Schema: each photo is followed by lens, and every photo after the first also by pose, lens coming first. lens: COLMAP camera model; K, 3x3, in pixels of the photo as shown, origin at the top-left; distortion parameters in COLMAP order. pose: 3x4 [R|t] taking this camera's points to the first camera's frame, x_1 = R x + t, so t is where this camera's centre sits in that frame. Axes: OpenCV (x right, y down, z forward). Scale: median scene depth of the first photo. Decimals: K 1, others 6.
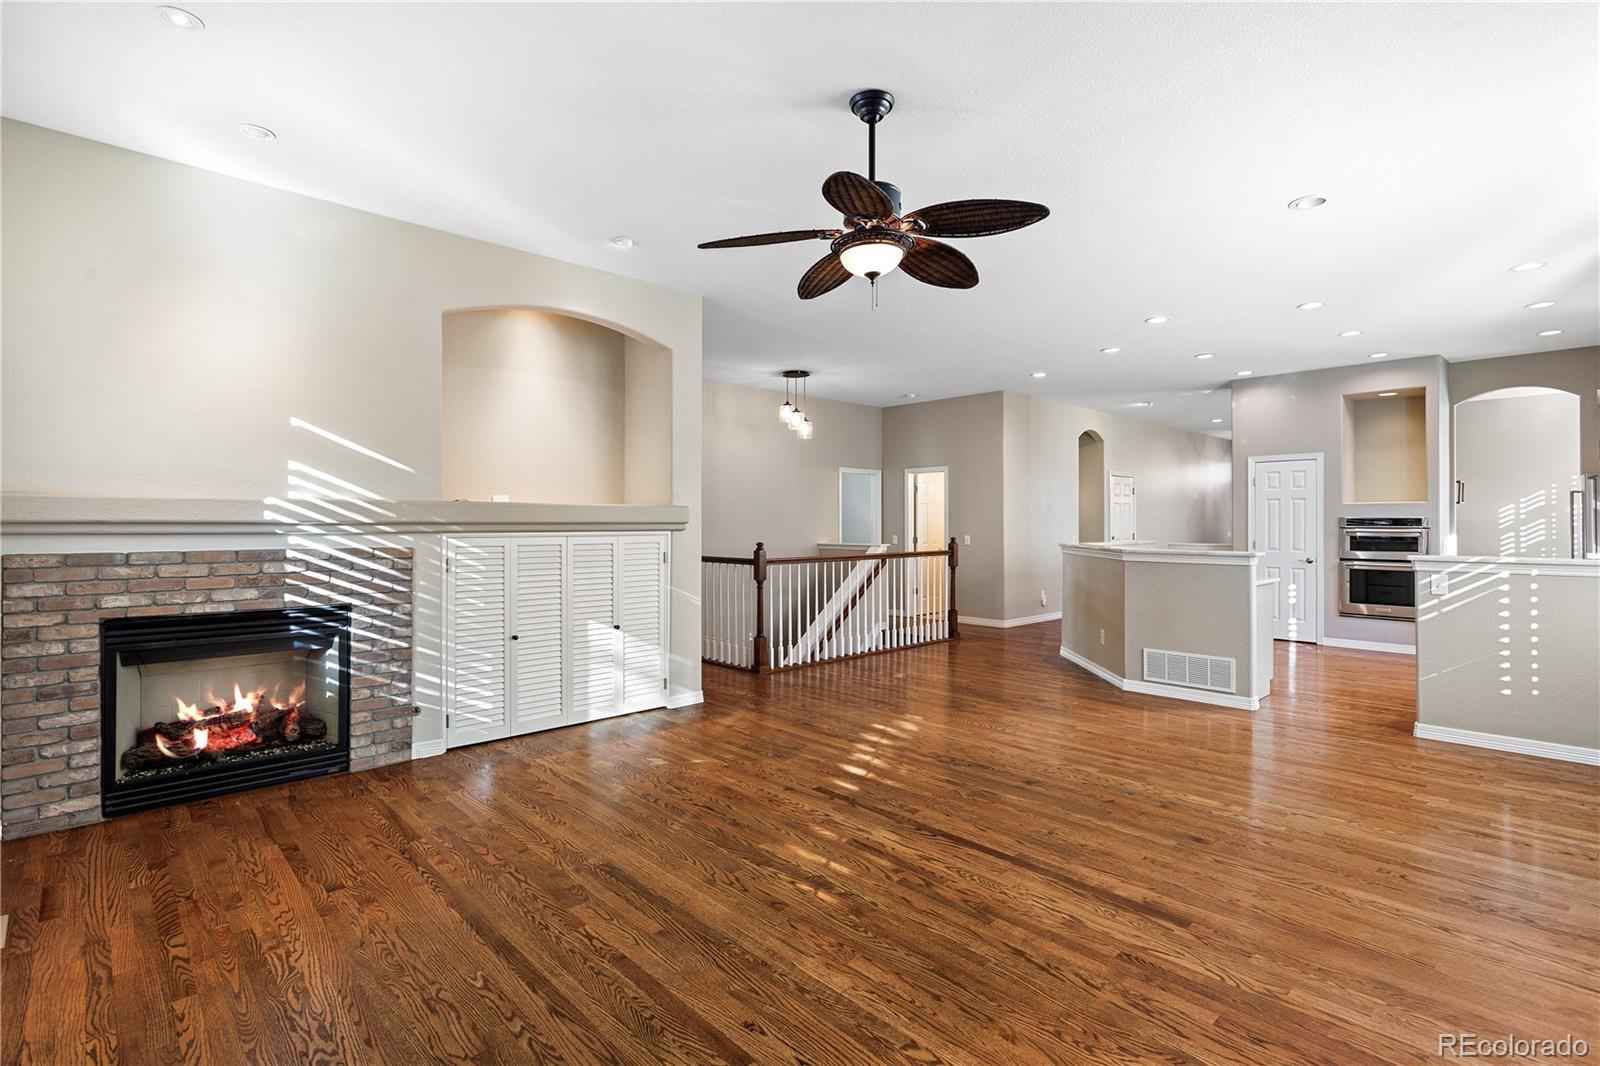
lens RADIAL K [[765.7, 0, 792.8], [0, 765.7, 525.2], [0, 0, 1]] dist [-0.000884, 0.003717]
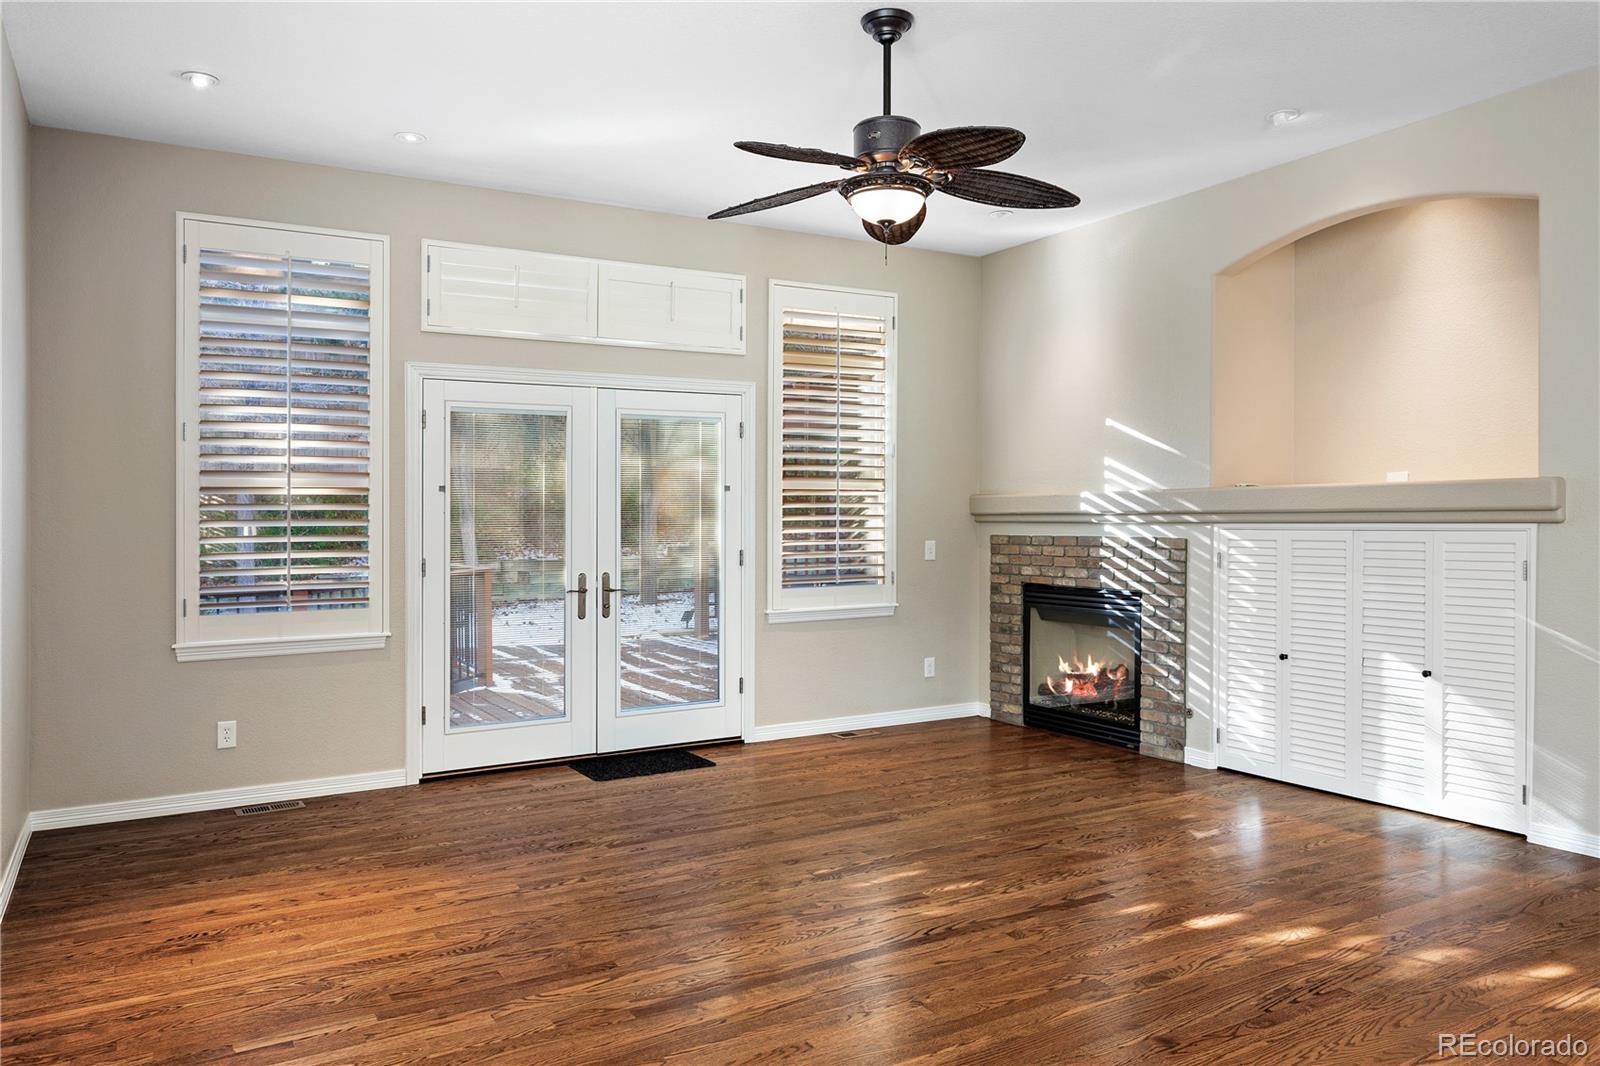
lens RADIAL K [[1121.7, 0, 798.5], [0, 1121.7, 517.0], [0, 0, 1]] dist [-0.022651, -0.002498]
pose [[-0.216561, 0.001599, -0.976268, 1.014189], [0.004513, 0.999990, 0.000636, -0.000309], [0.976259, -0.004268, -0.216566, 0.890376]]
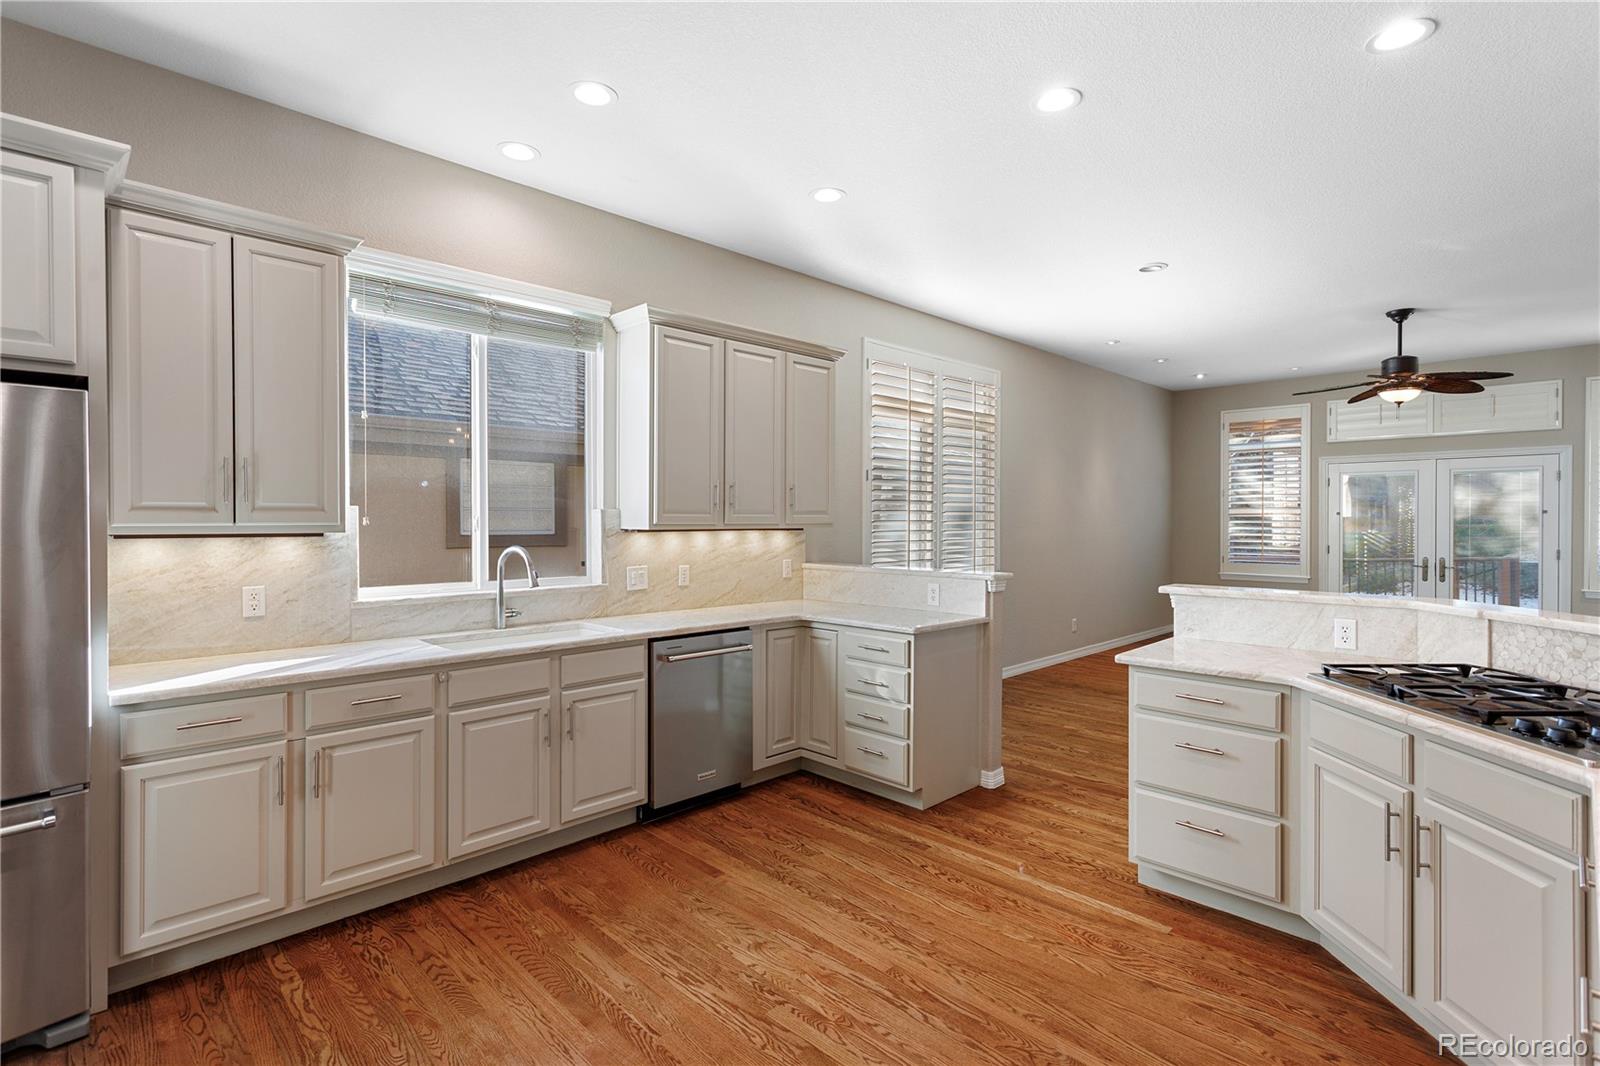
lens RADIAL K [[765.7, 0, 809.0], [0, 765.7, 525.5], [0, 0, 1]] dist [-0.000884, 0.003717]
pose [[-0.999464, -0.000453, -0.032732, 1.251800], [-0.000874, 0.999917, 0.012859, -0.030554], [0.032723, 0.012881, -0.999381, 2.190289]]
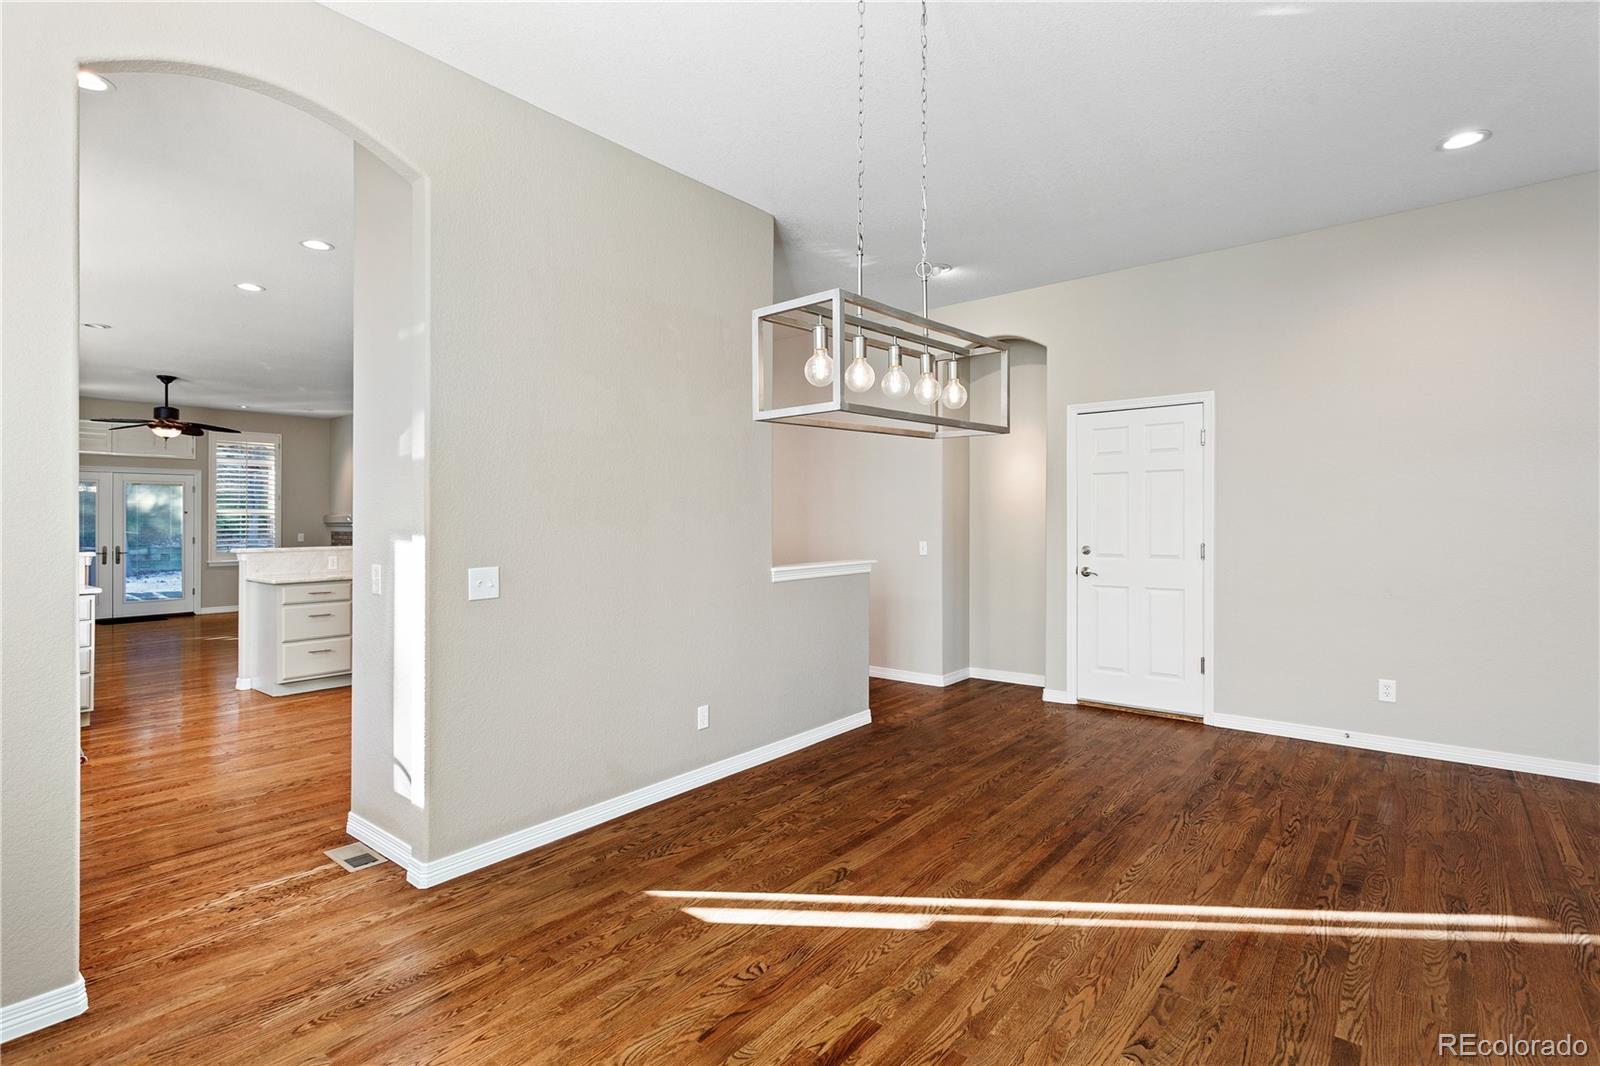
lens RADIAL K [[765.7, 0, 793.0], [0, 765.7, 509.0], [0, 0, 1]] dist [-0.000884, 0.003717]
pose [[0.126387, -0.015317, -0.991863, 2.467454], [0.001495, 0.999883, -0.015251, -0.008013], [0.991980, 0.000445, 0.126395, 2.254867]]
